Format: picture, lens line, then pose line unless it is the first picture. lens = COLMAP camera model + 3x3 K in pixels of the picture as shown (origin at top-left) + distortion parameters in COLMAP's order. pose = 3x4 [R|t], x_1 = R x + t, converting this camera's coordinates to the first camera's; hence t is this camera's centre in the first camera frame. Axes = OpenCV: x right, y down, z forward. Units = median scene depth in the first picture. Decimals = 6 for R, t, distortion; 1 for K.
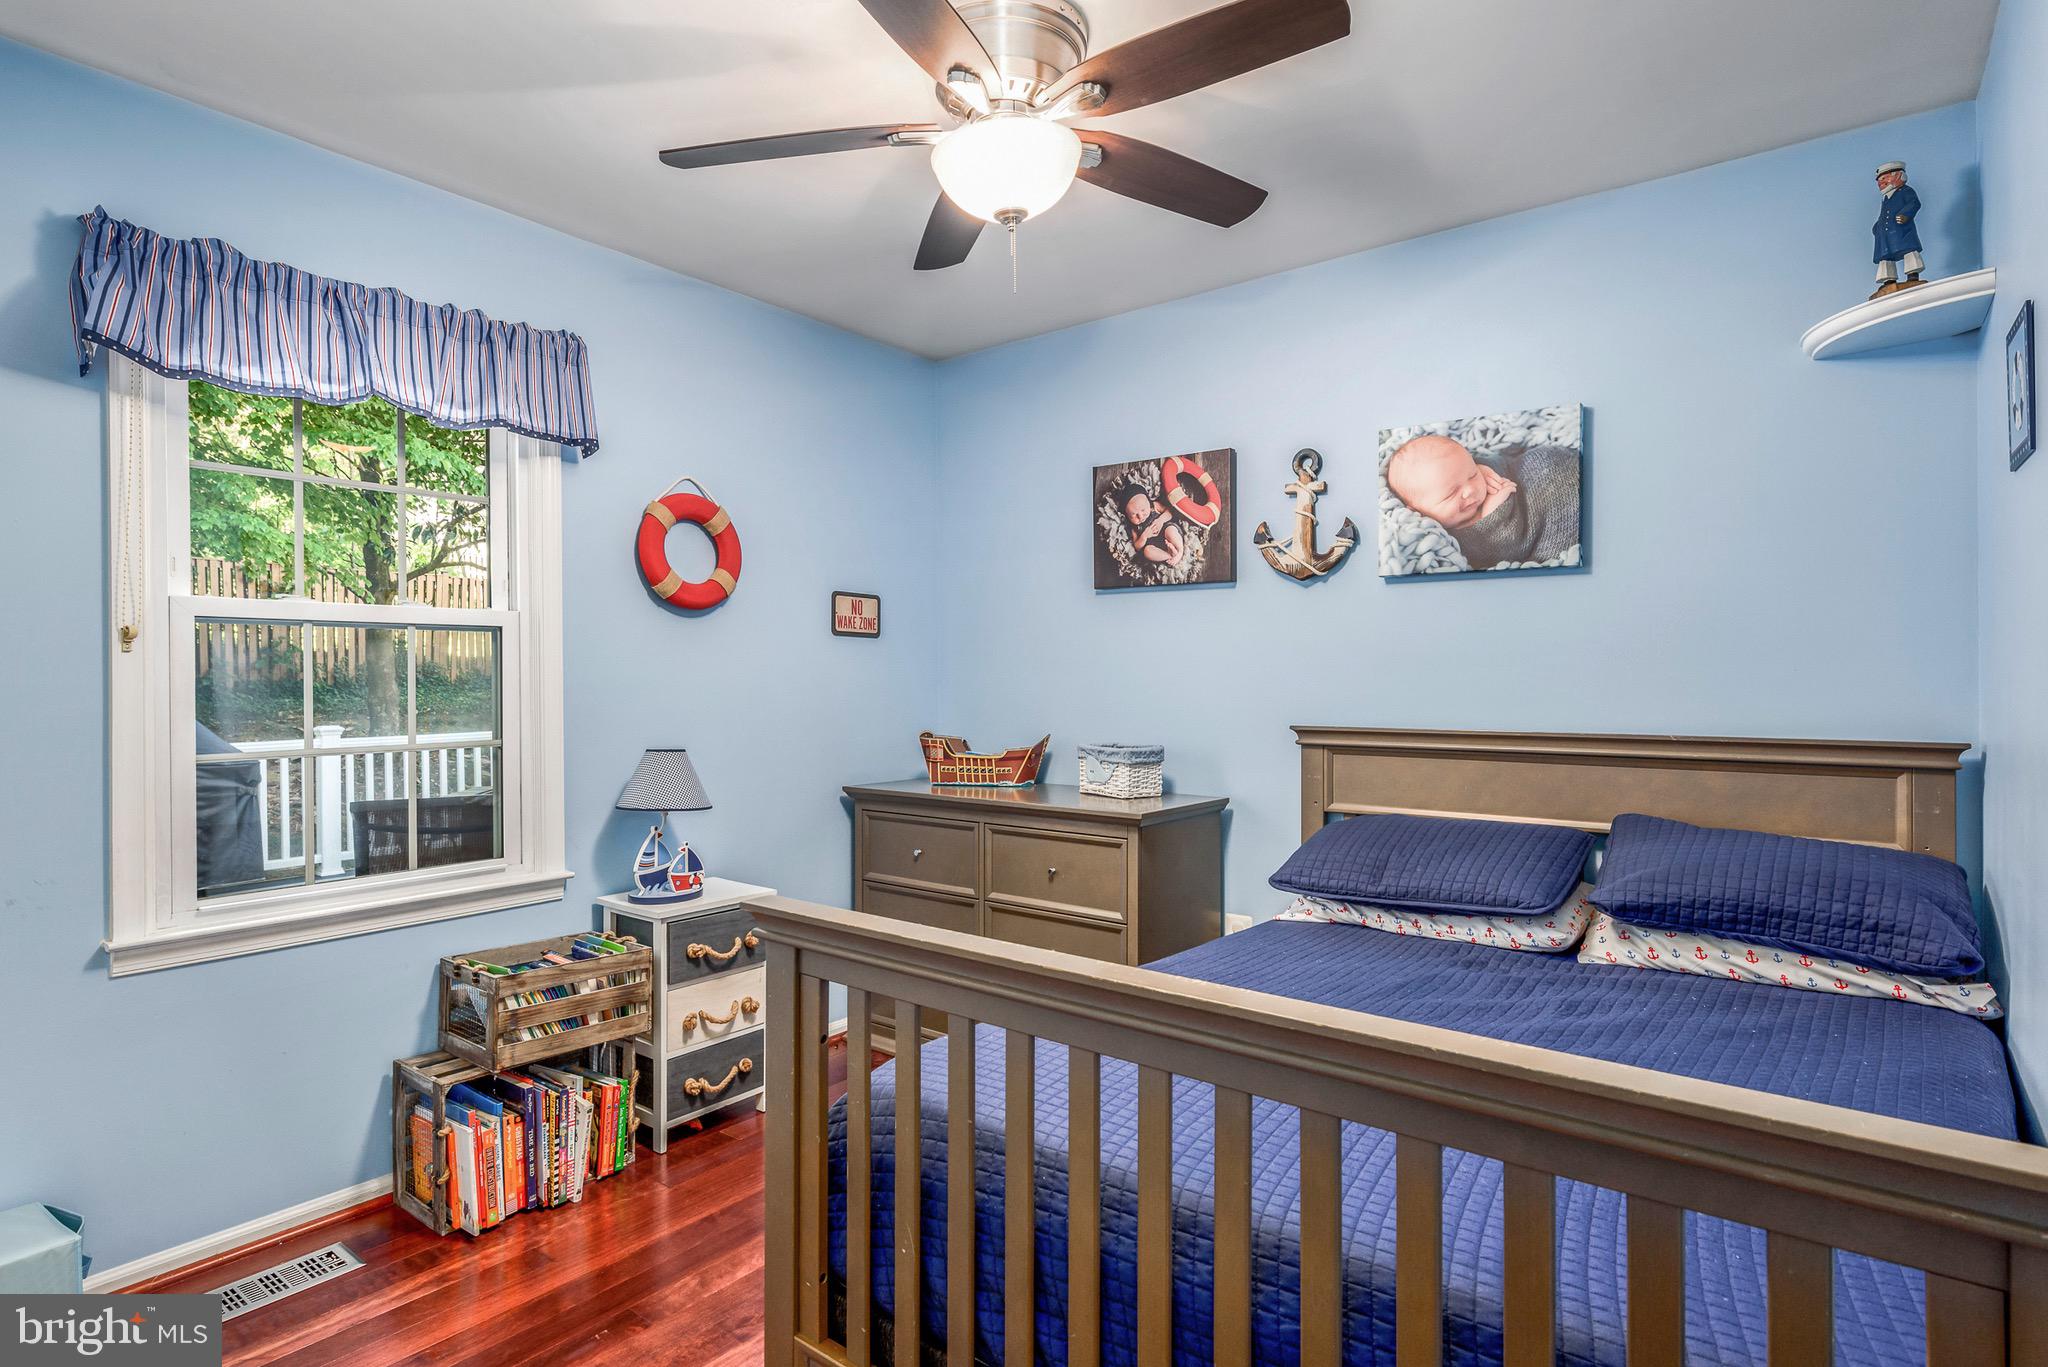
lens RADIAL K [[1040.5, 0, 1026.9], [0, 1040.5, 673.1], [0, 0, 1]] dist [0.000226, -0.000042]
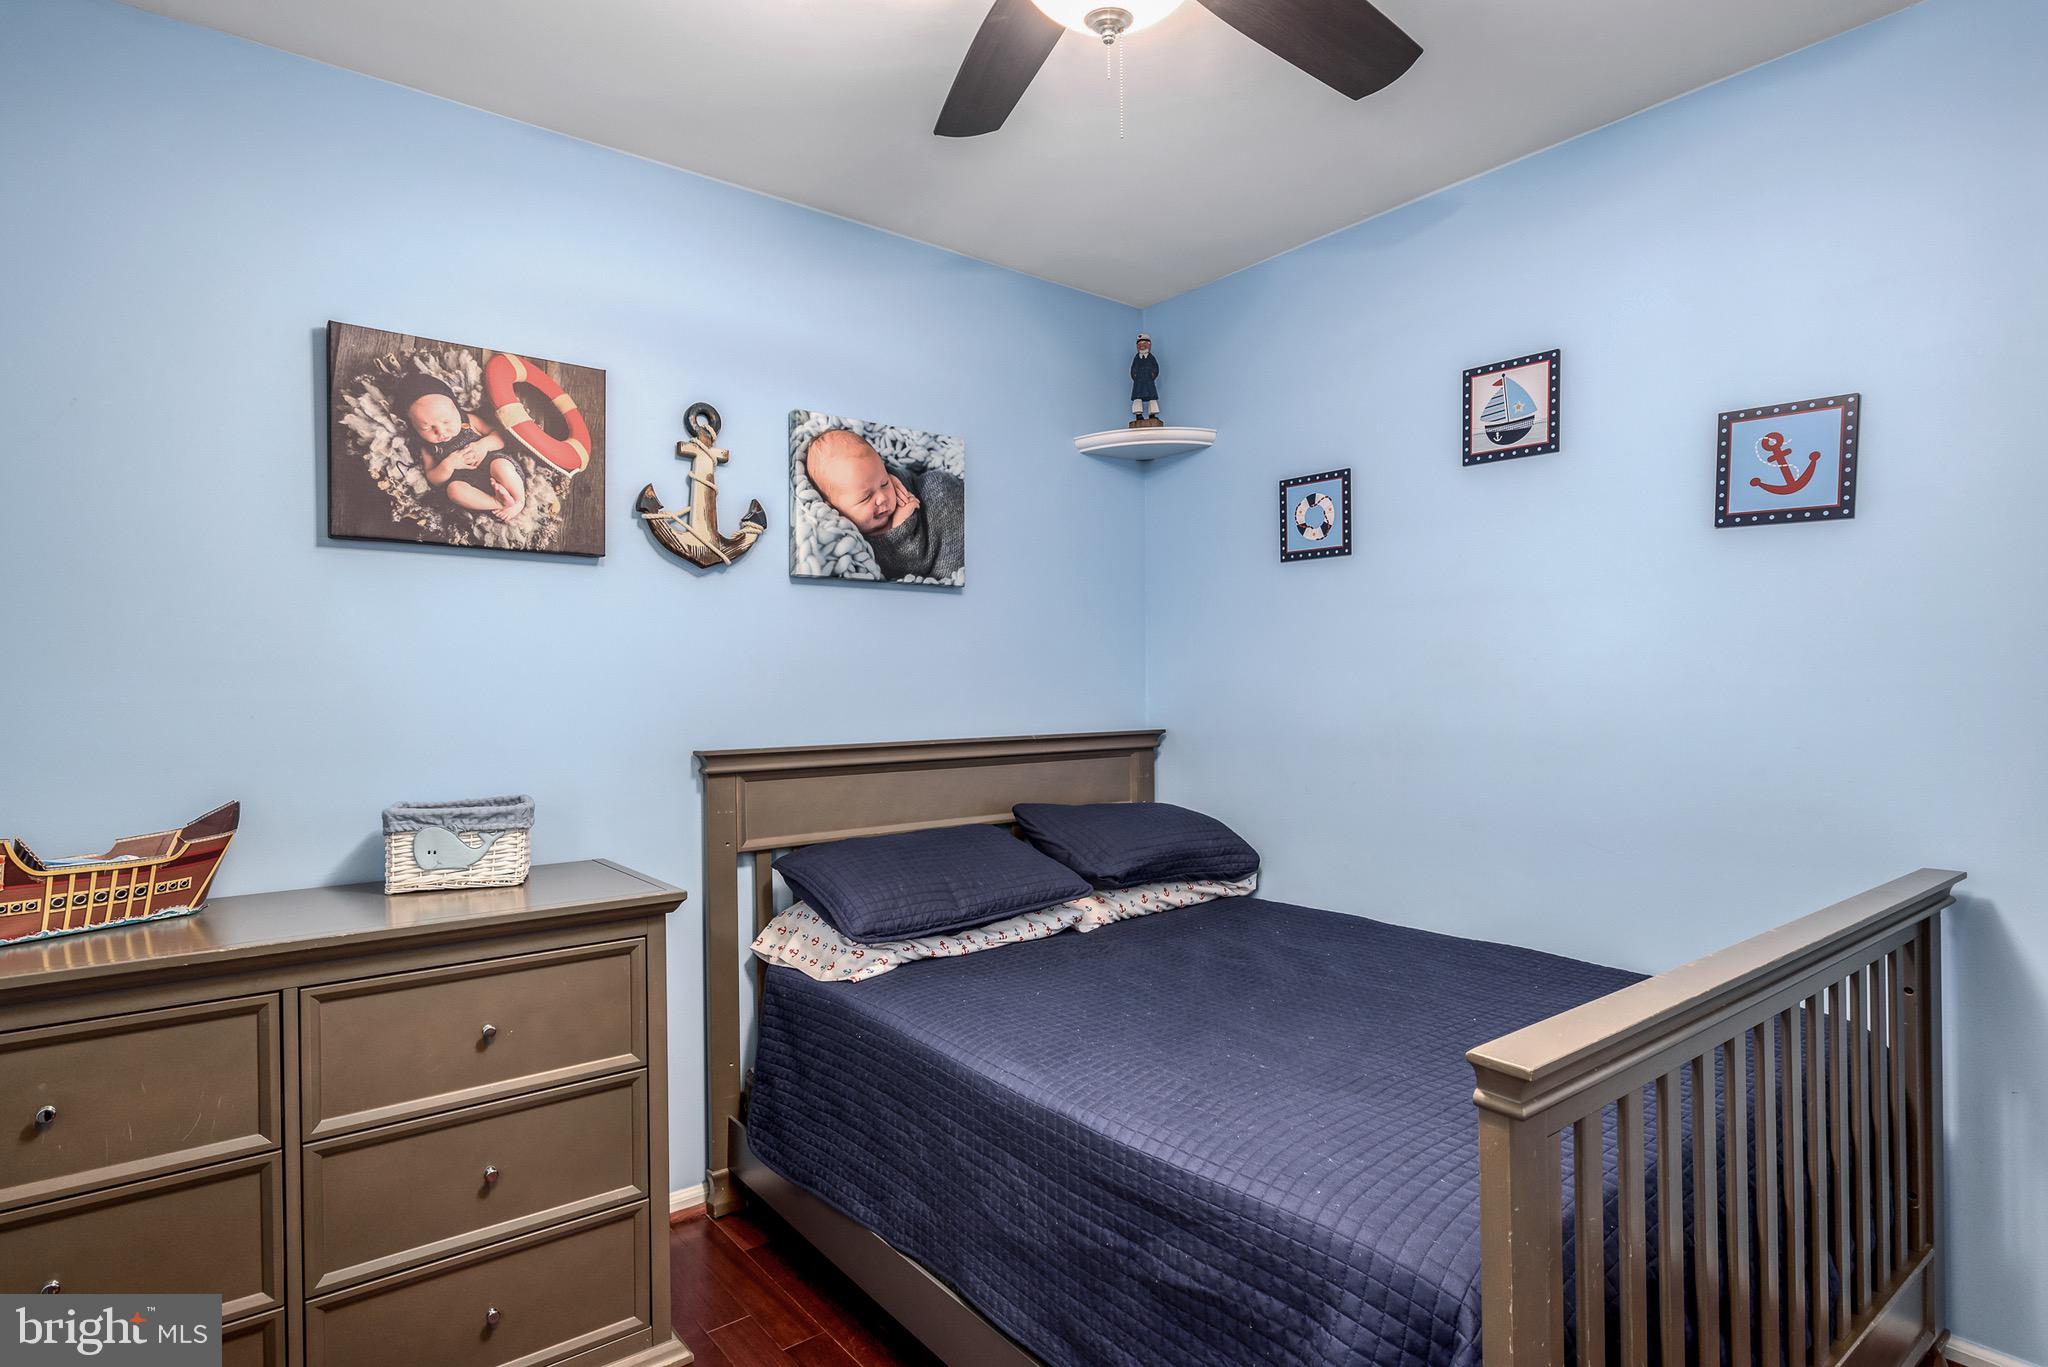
lens RADIAL K [[1040.5, 0, 1025.3], [0, 1040.5, 694.4], [0, 0, 1]] dist [0.000226, -0.000042]
pose [[0.251870, -0.005578, 0.967745, -0.445660], [0.006601, 0.999970, 0.004045, 0.005996], [-0.967738, 0.005369, 0.251900, 0.565050]]
